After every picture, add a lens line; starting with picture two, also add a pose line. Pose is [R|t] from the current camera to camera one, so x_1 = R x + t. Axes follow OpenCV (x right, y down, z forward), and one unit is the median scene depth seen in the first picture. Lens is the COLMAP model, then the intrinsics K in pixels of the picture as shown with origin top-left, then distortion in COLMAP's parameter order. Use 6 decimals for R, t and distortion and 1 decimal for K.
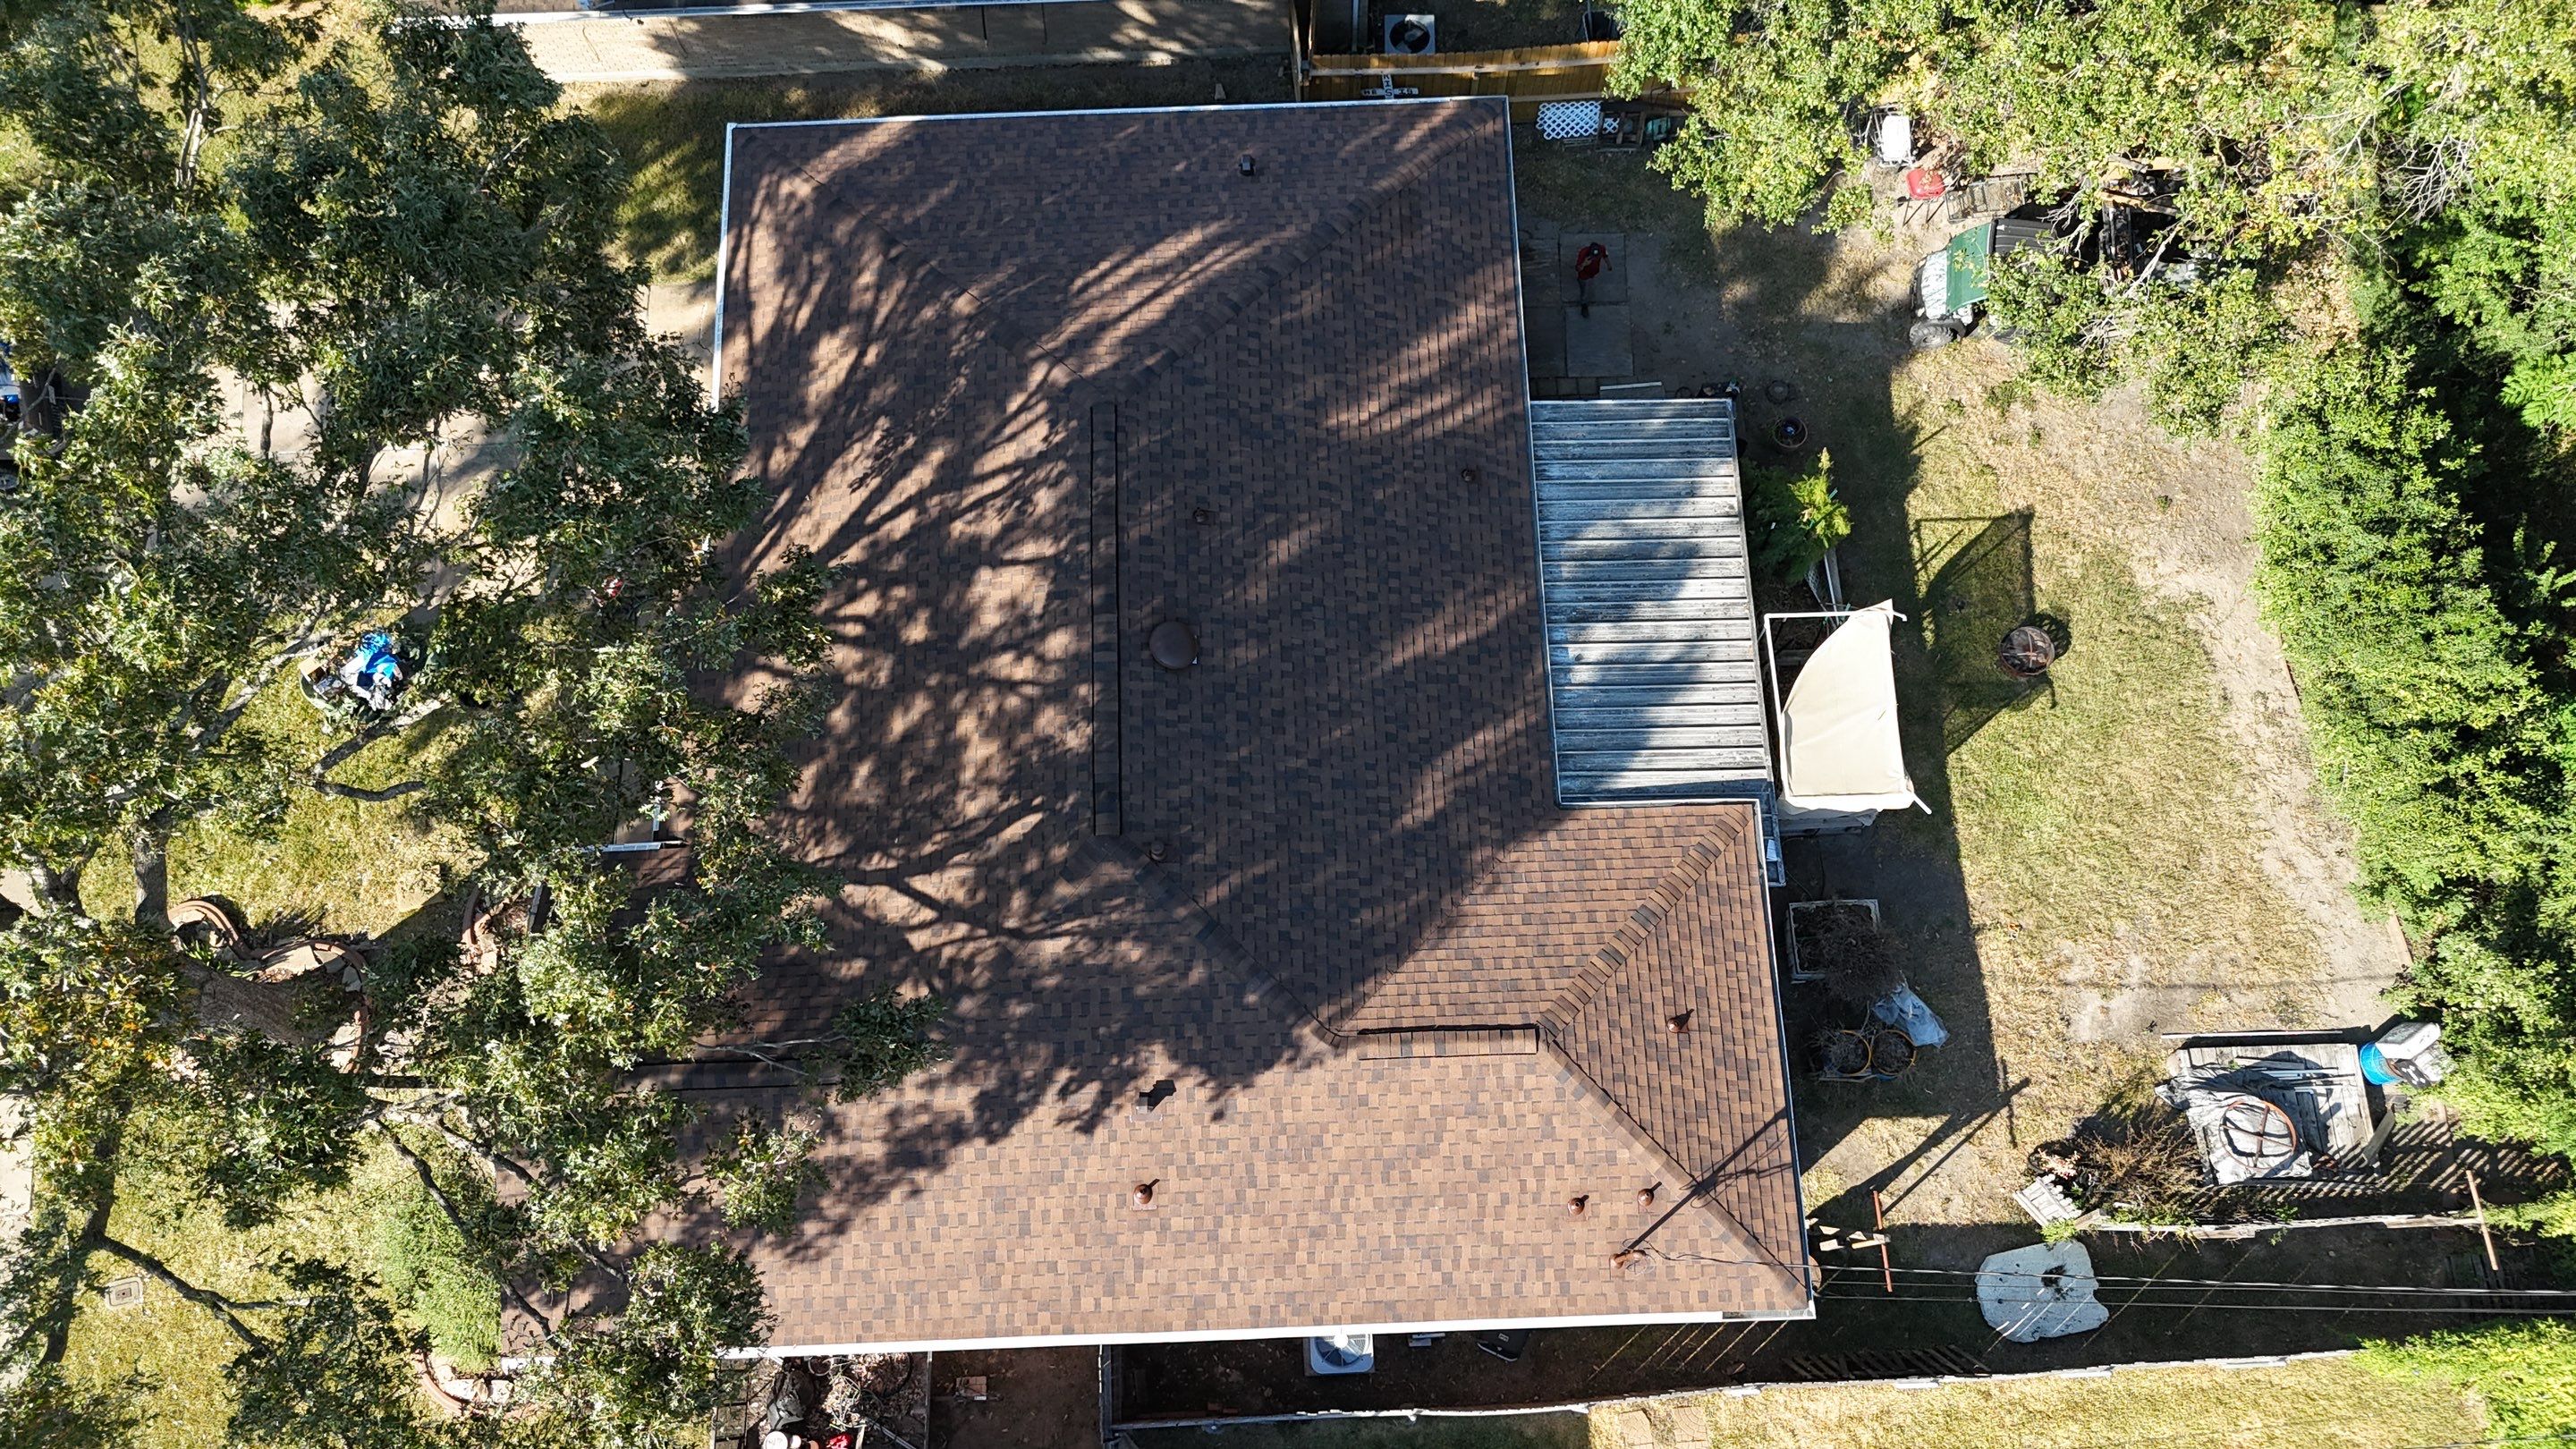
lens RADIAL K [[1901.6, 0, 1261.6], [0, 1901.6, 745.5], [0, 0, 1]] dist [0.071019, -0.068223]
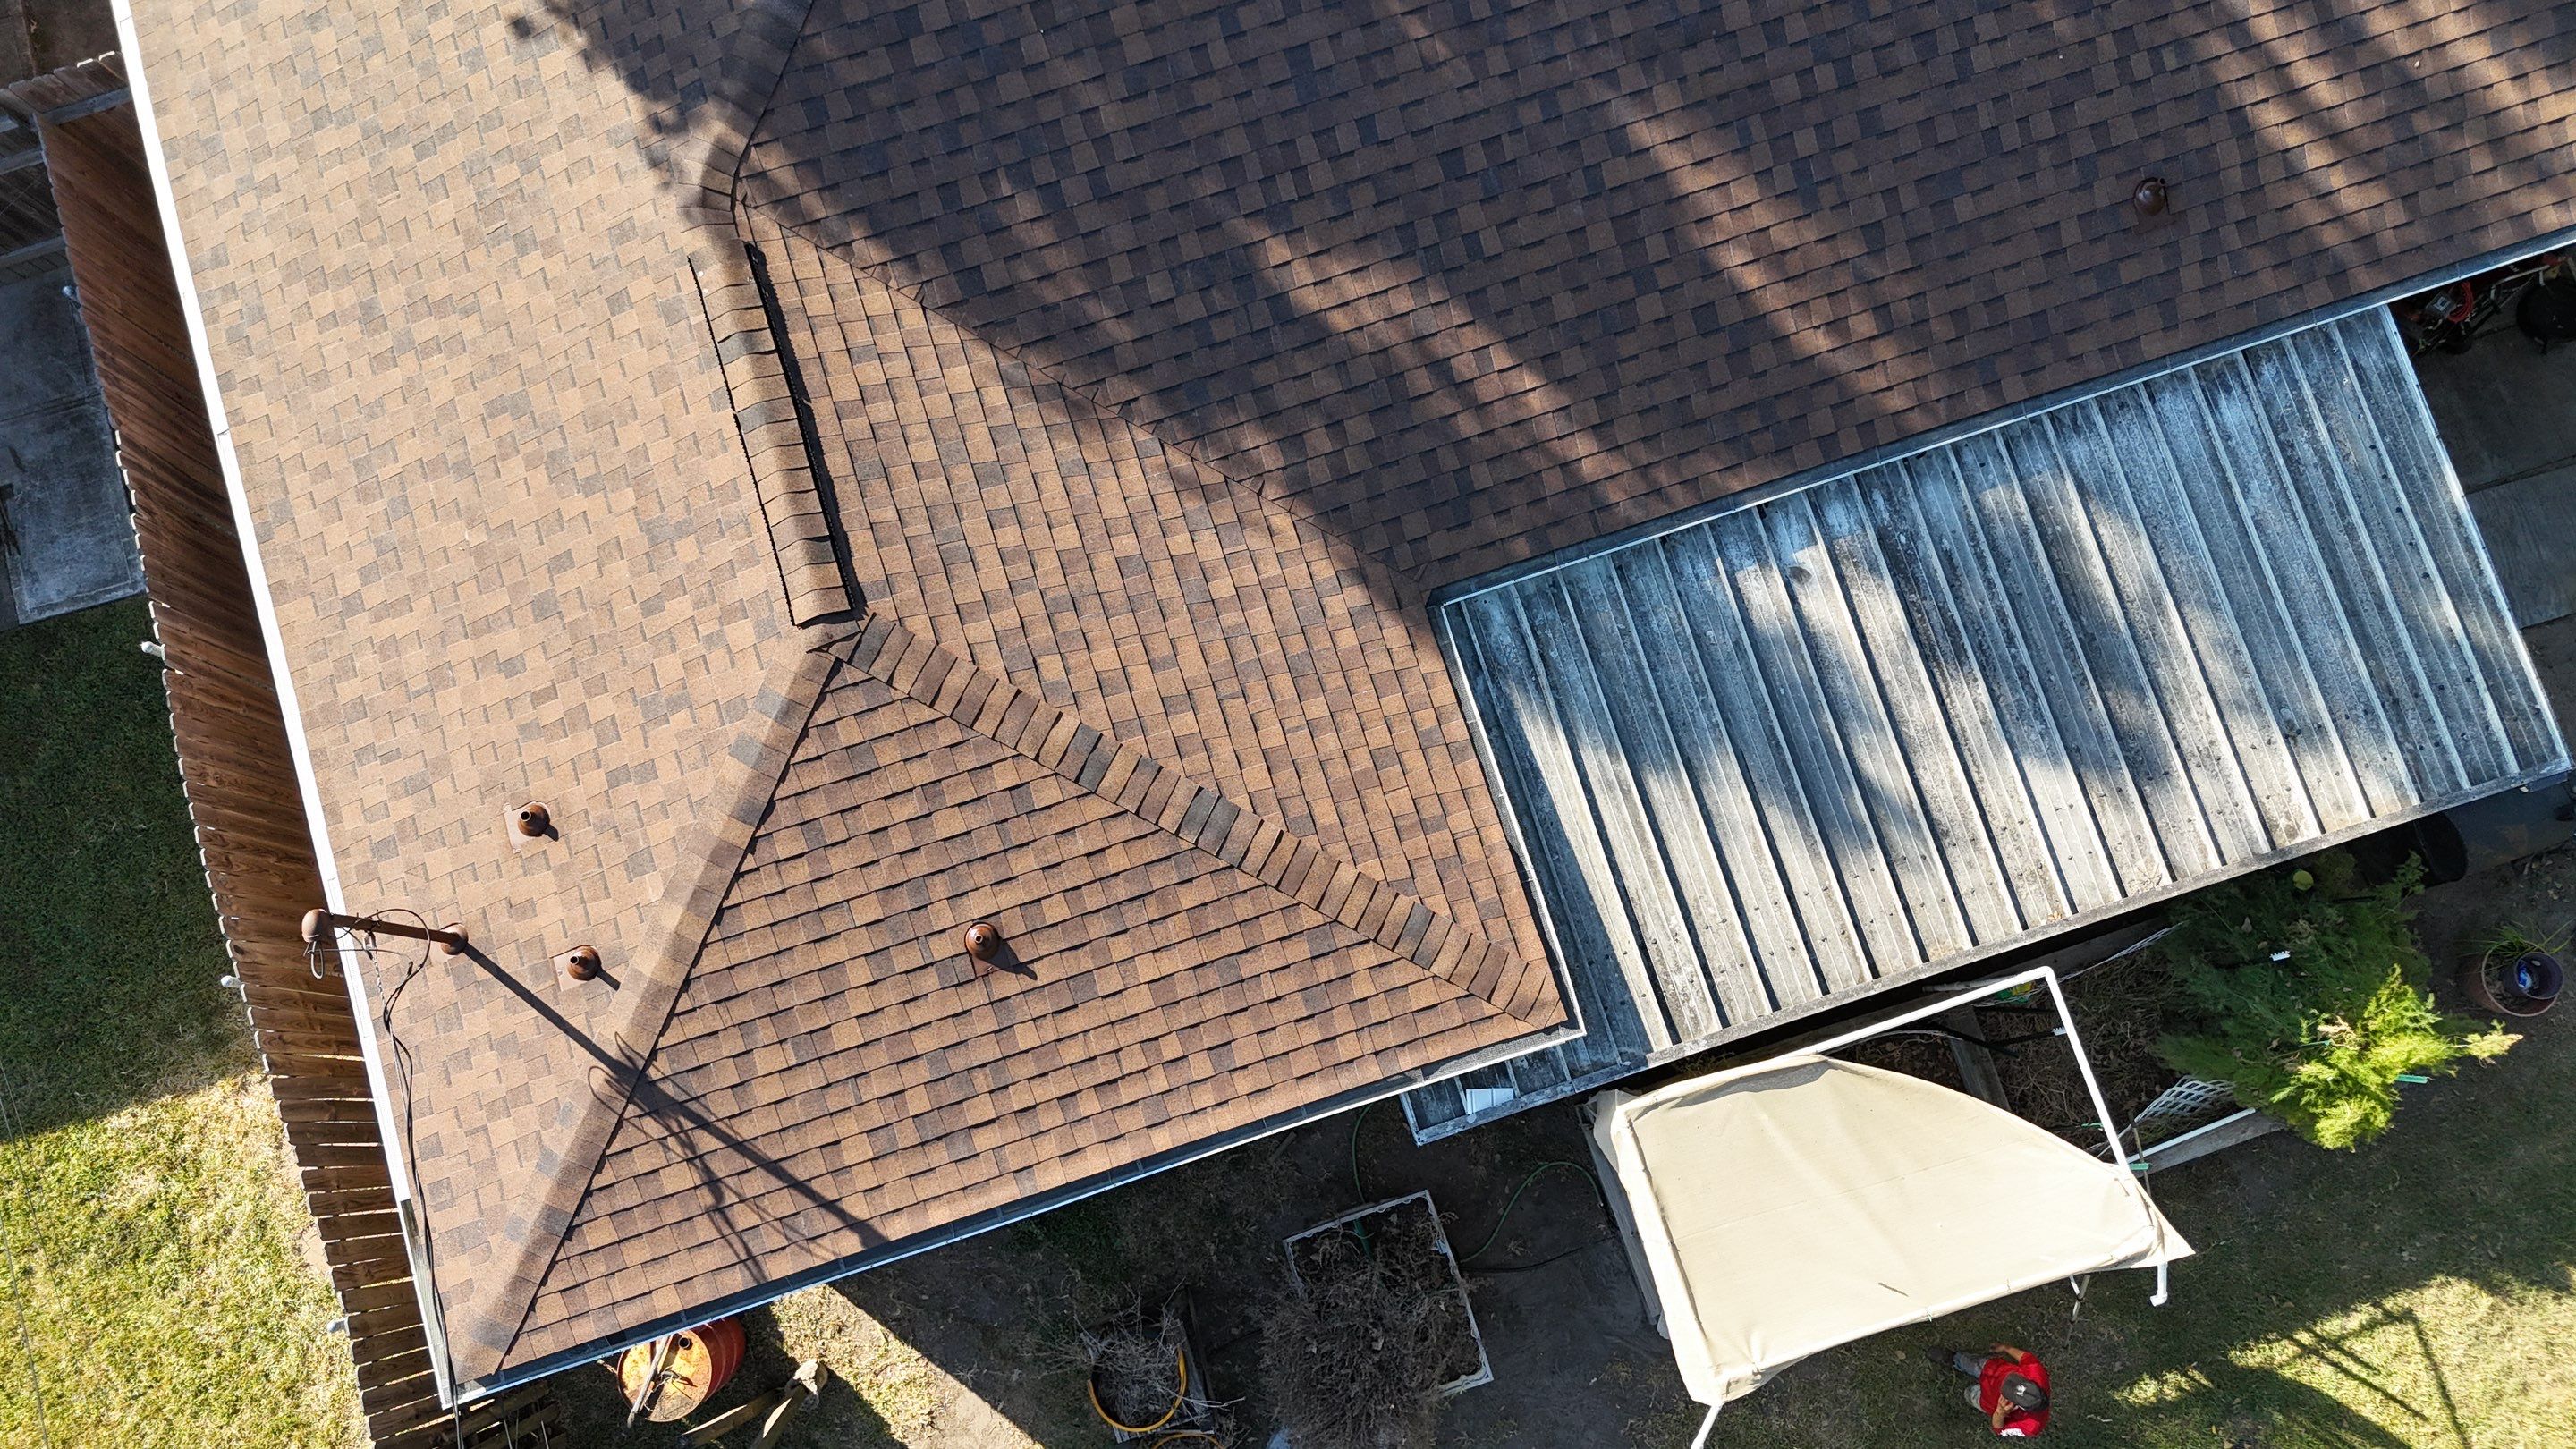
lens RADIAL K [[1901.6, 0, 1302.4], [0, 1901.6, 719.9], [0, 0, 1]] dist [0.071019, -0.068223]
pose [[0.277782, 0.948466, -0.152478, 0.240824], [-0.919062, 0.308582, 0.245157, -0.039472], [0.279575, 0.072037, 0.957418, 0.569496]]
